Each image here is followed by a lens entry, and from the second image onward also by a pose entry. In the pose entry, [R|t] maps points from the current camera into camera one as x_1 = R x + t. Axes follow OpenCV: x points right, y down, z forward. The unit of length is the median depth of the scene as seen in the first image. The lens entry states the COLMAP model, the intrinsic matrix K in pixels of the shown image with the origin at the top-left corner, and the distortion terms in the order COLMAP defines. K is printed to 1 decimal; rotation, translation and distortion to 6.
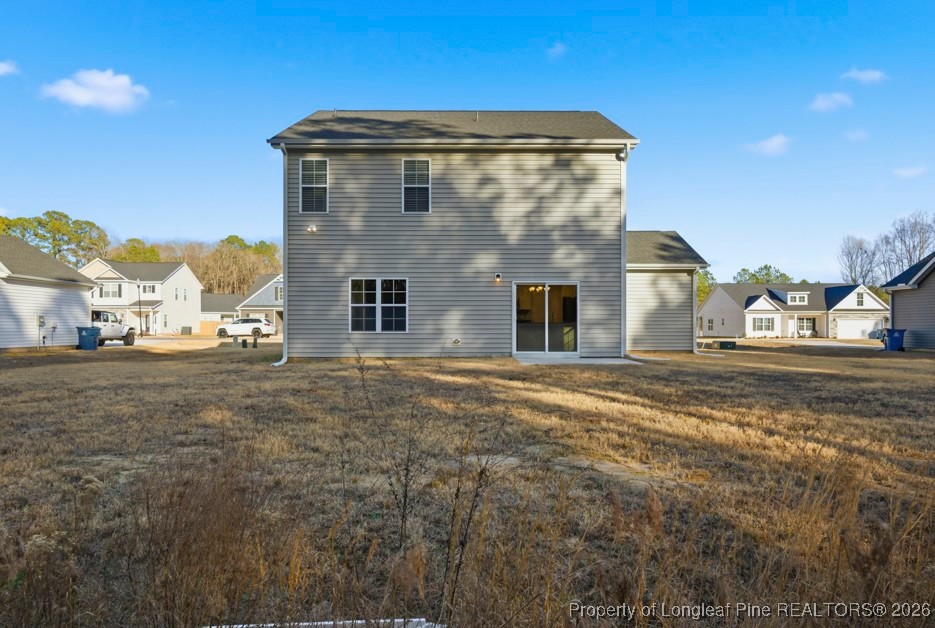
lens RADIAL K [[599.6, 0, 467.5], [0, 599.6, 314.0], [0, 0, 1]] dist [0.002128, 0.003374]
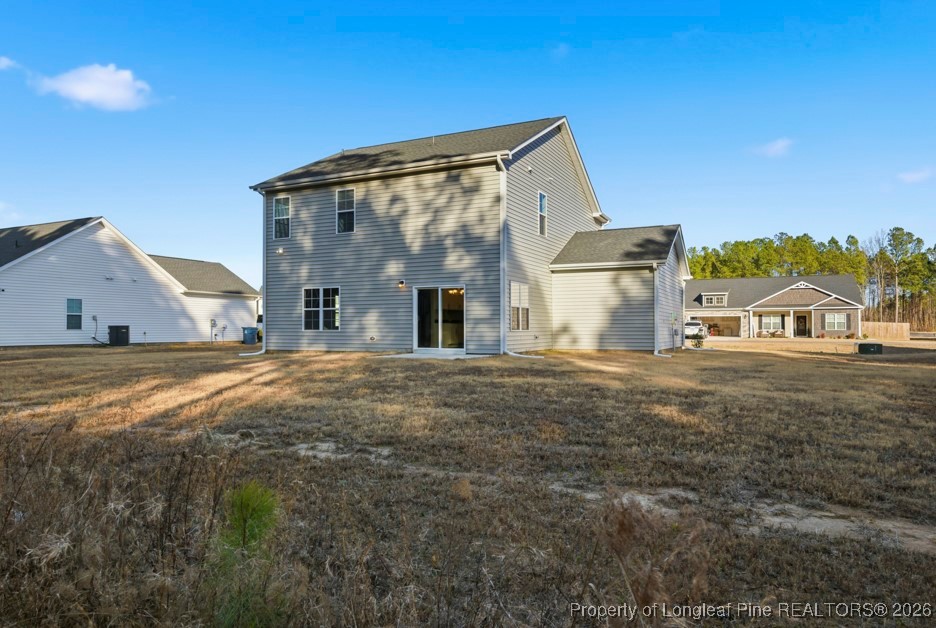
lens RADIAL K [[609.8, 0, 468.0], [0, 609.8, 314.0], [0, 0, 1]] dist [-0.021176, 0.024383]
pose [[0.895581, -0.011265, -0.444756, 0.689022], [0.011091, 0.999934, -0.002993, 0.002973], [0.444760, -0.002252, 0.895647, -0.001659]]
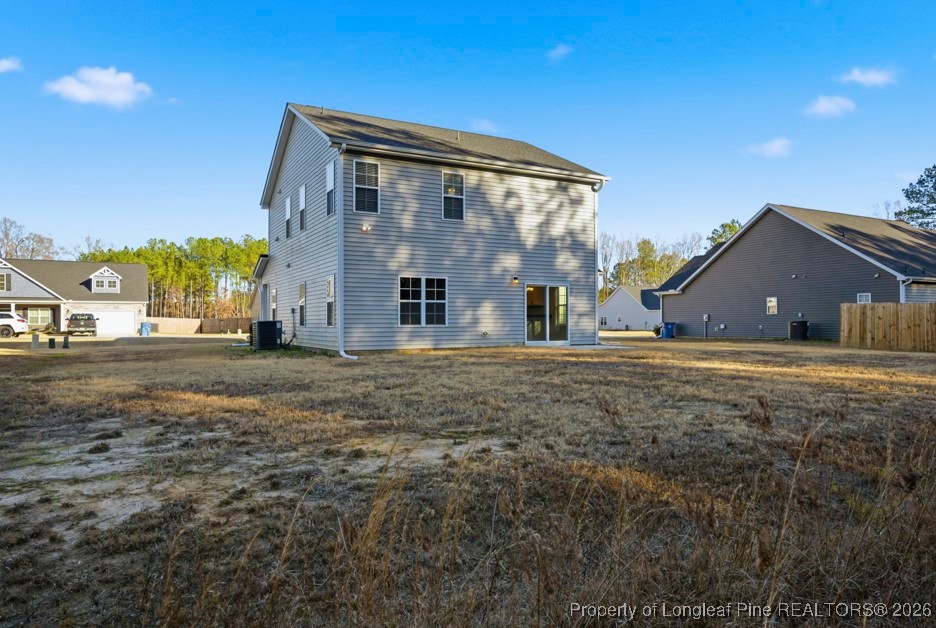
lens RADIAL K [[609.8, 0, 468.0], [0, 609.8, 314.0], [0, 0, 1]] dist [-0.021176, 0.024383]
pose [[0.887126, 0.002425, 0.461520, -0.590335], [-0.005506, 0.999971, 0.005328, 0.002317], [-0.461494, -0.007267, 0.887114, -0.031180]]
